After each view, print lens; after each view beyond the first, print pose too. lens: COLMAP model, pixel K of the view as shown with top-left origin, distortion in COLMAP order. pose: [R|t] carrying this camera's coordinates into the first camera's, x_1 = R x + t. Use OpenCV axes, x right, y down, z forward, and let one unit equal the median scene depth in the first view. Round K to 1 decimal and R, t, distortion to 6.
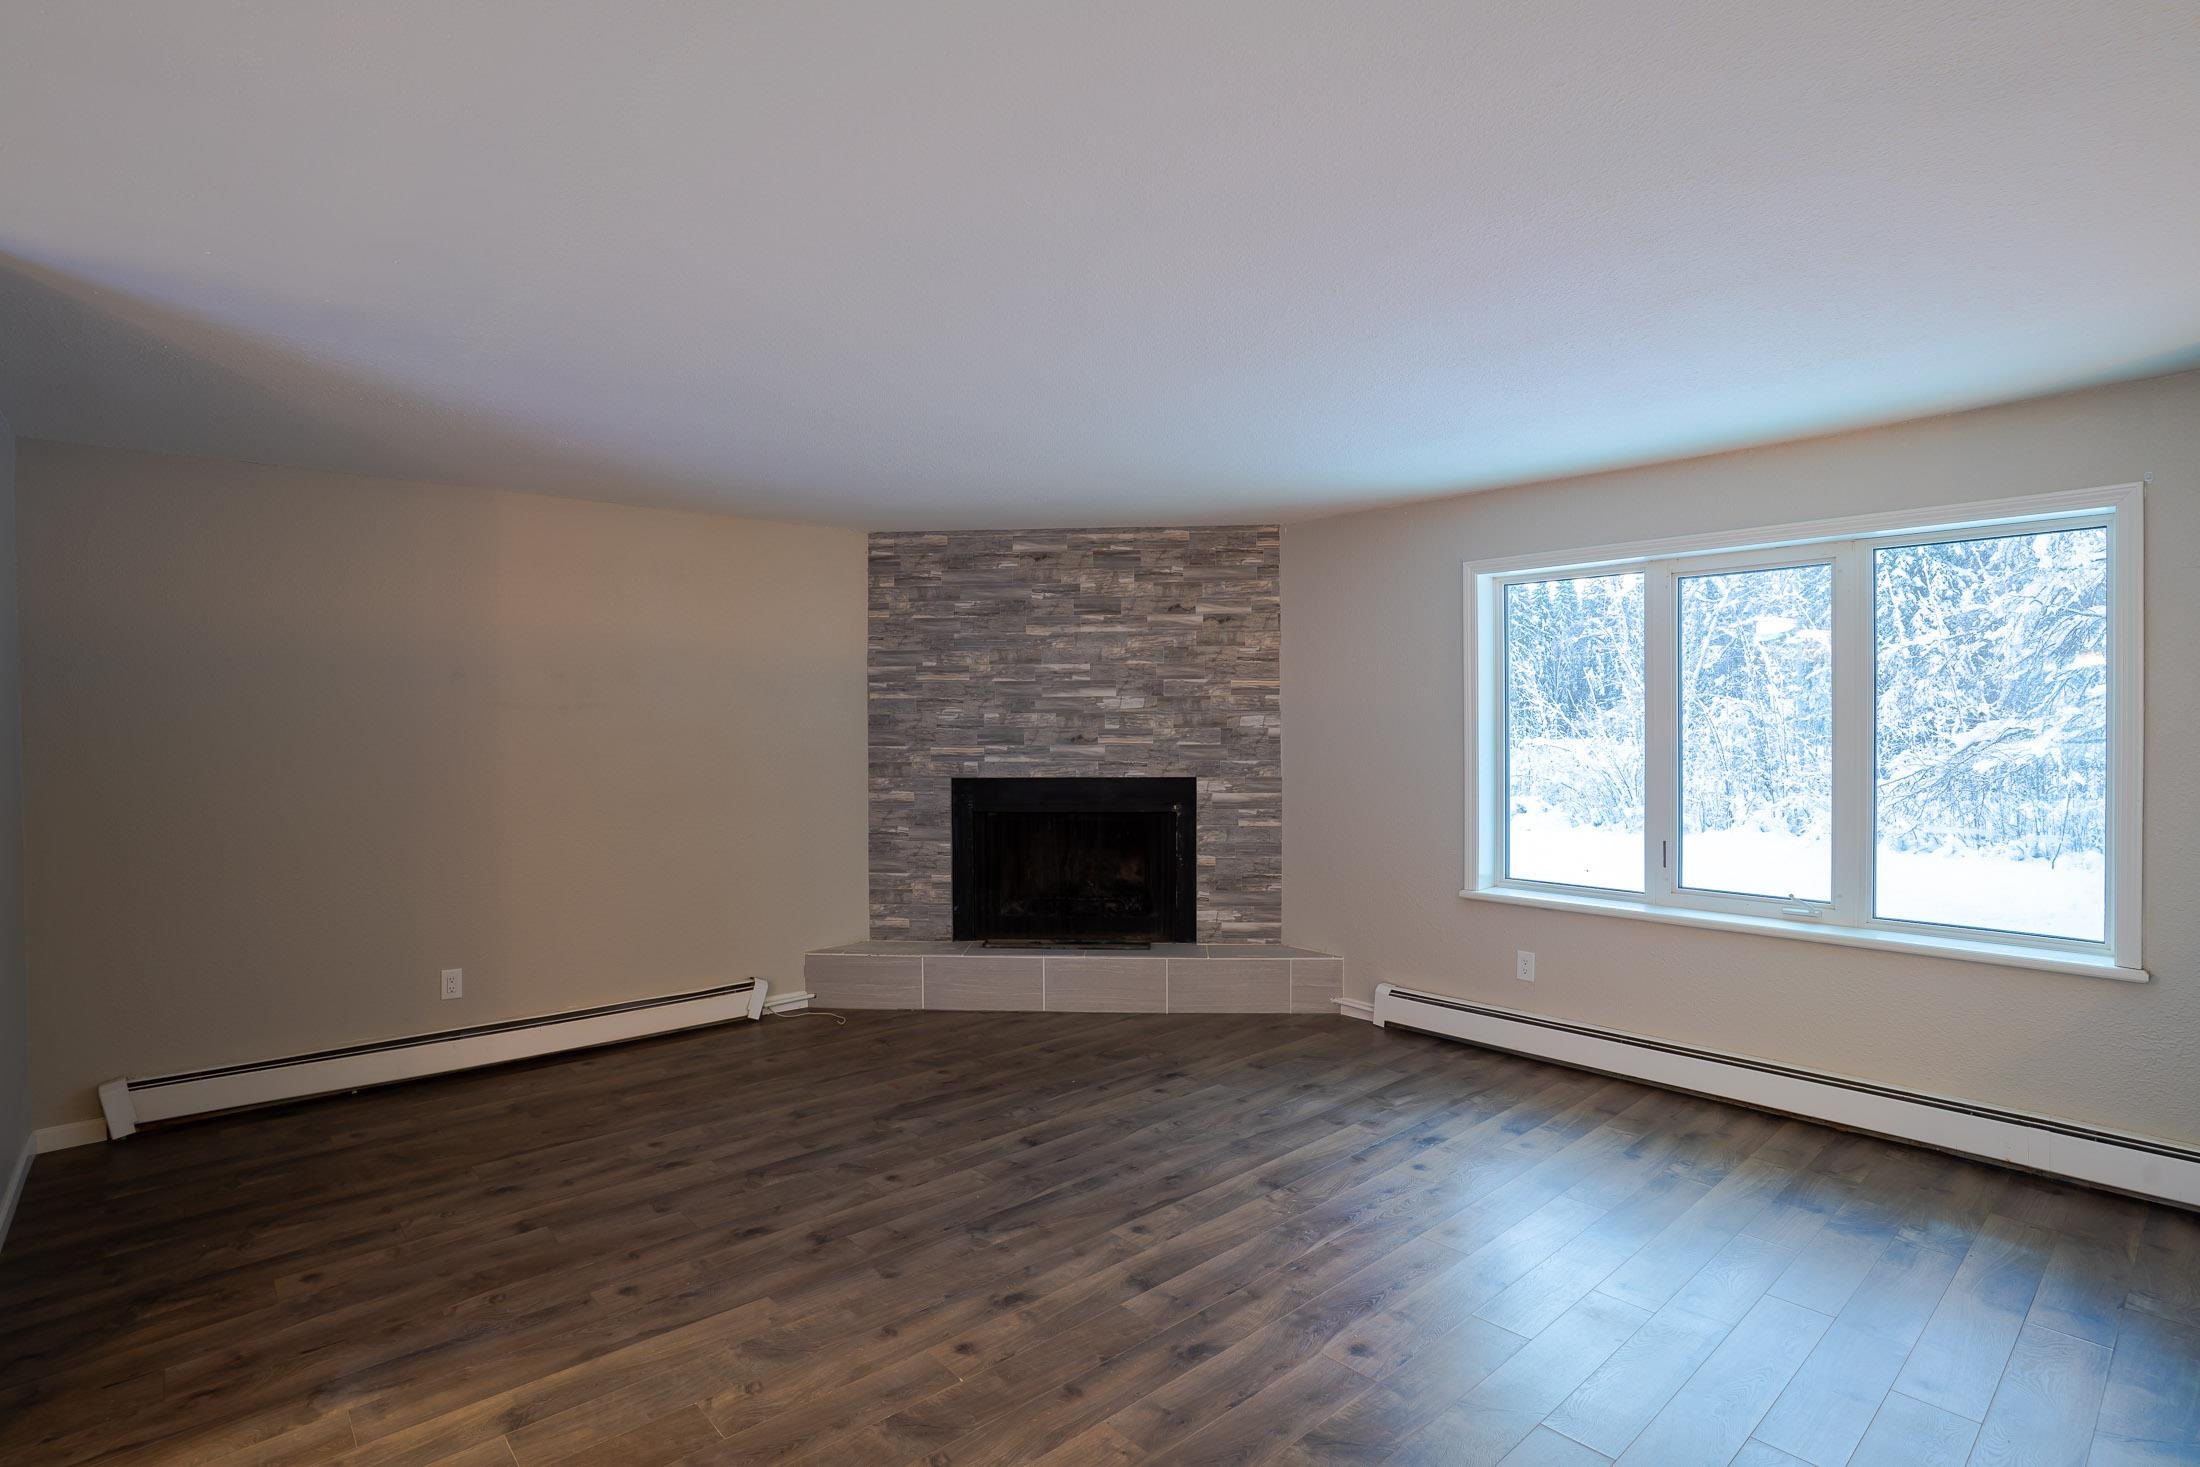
lens RADIAL K [[1080.8, 0, 1092.6], [0, 1080.8, 731.3], [0, 0, 1]] dist [-0.079817, 0.035908]
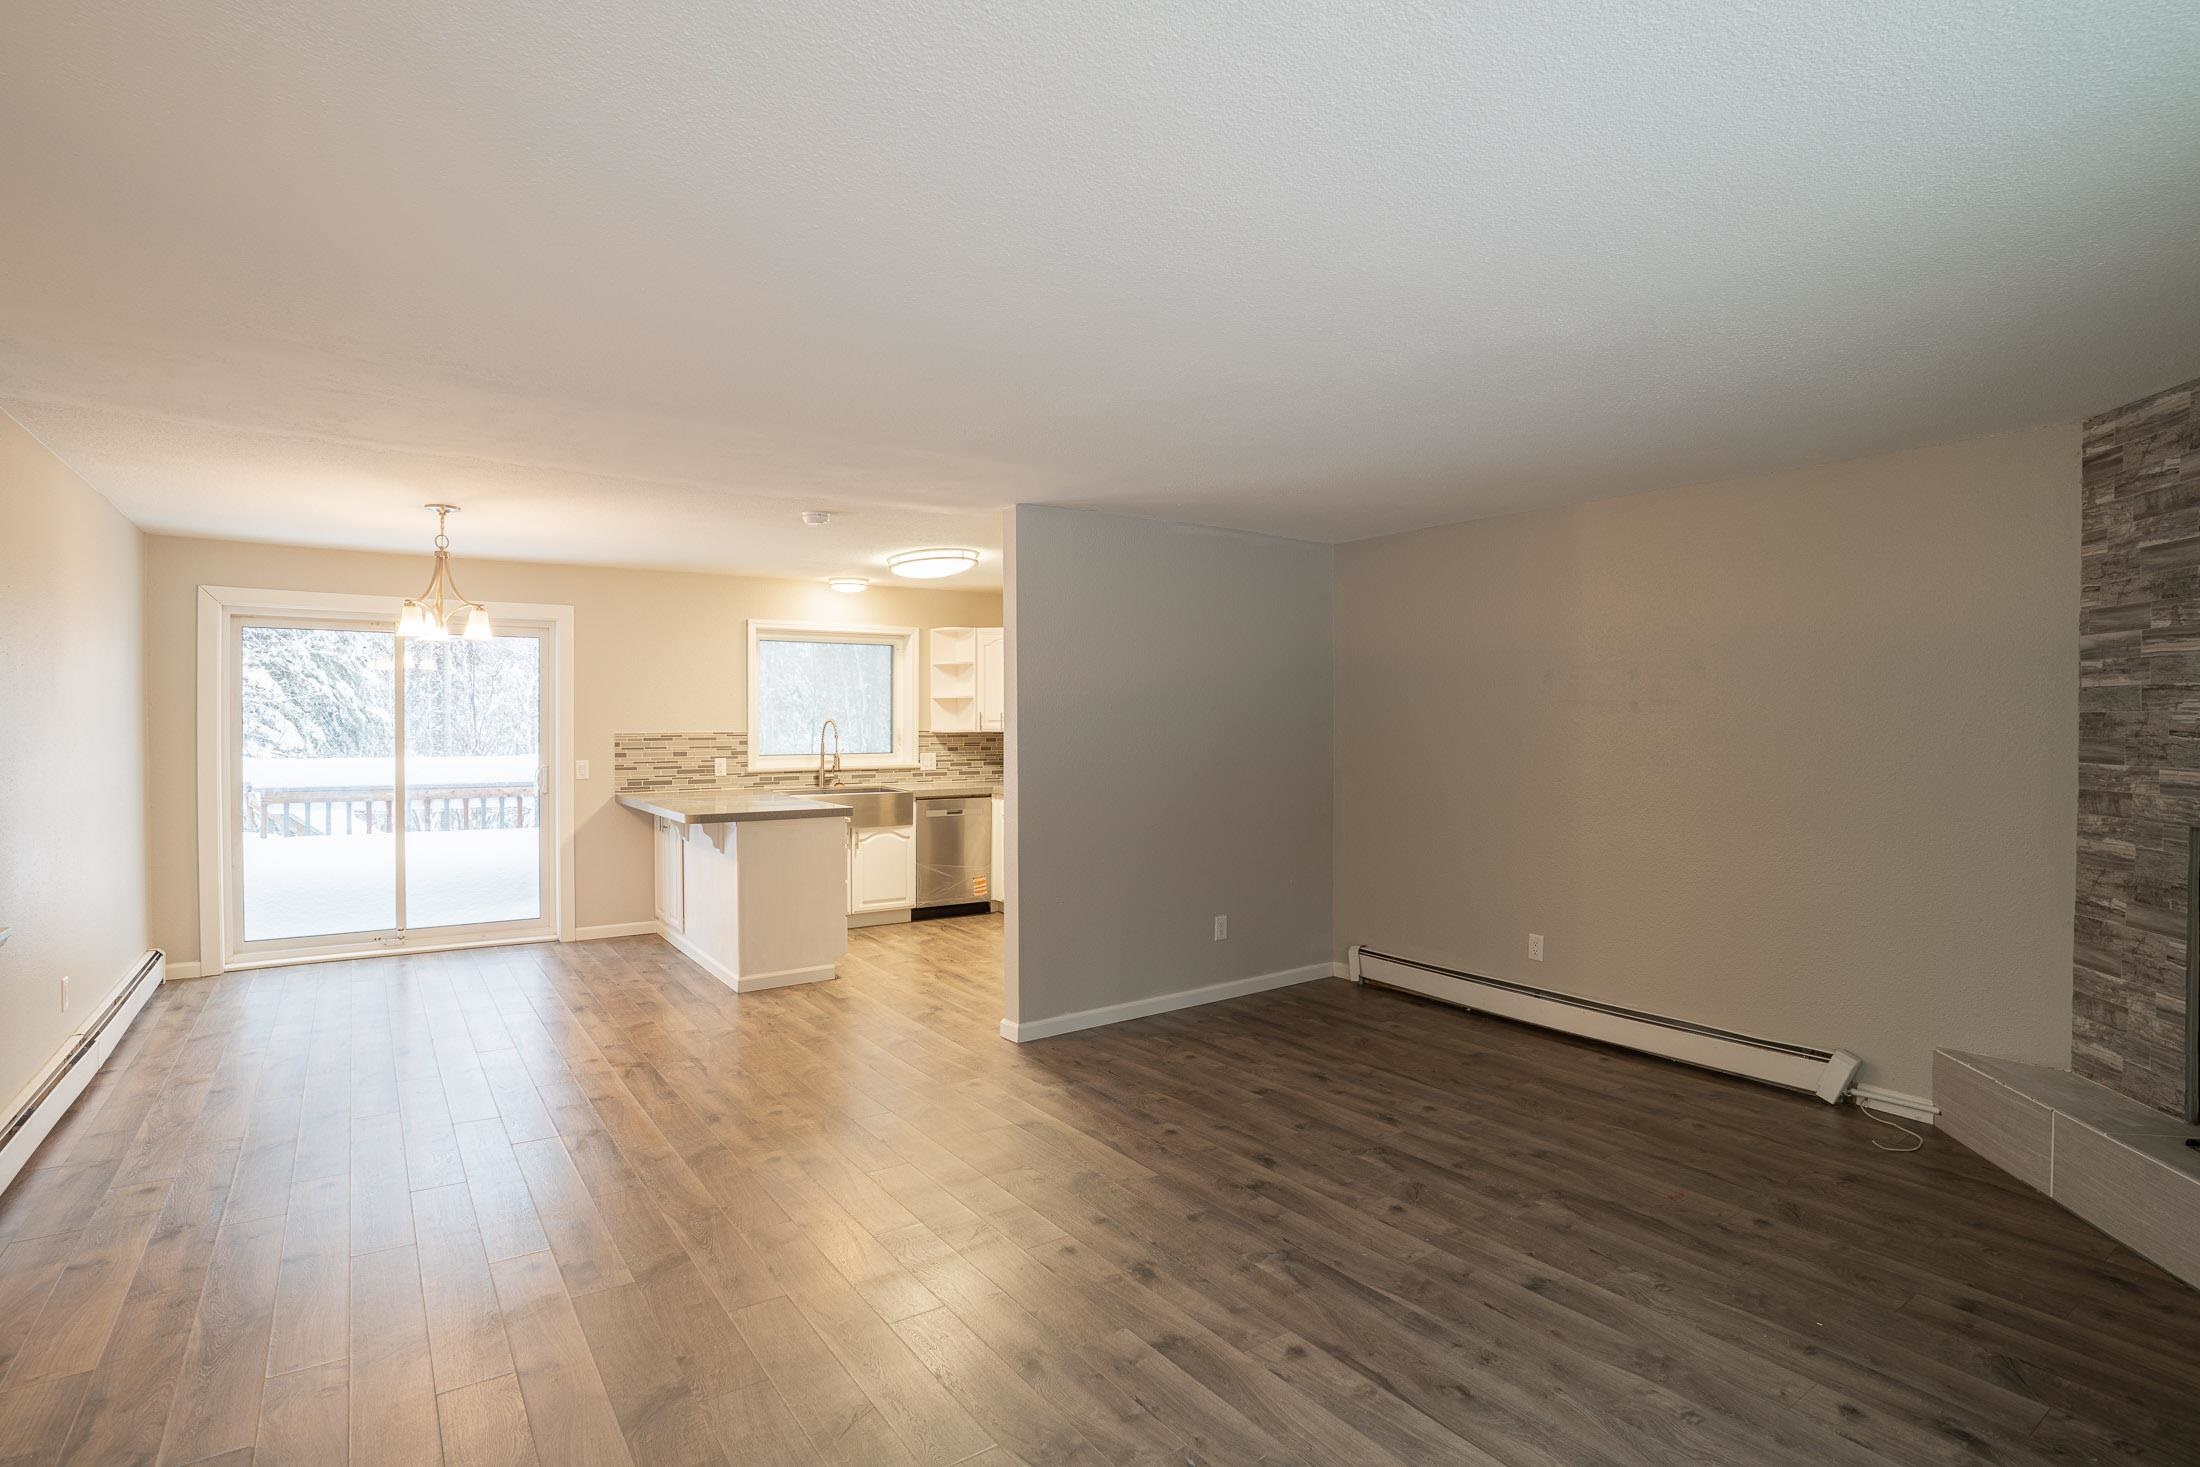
lens RADIAL K [[1080.8, 0, 1092.6], [0, 1080.8, 731.3], [0, 0, 1]] dist [-0.079817, 0.035908]
pose [[-0.103715, 0.020042, -0.994405, 0.646531], [-0.013642, 0.999674, 0.021571, -0.013791], [0.994514, 0.015802, -0.103408, 0.704442]]
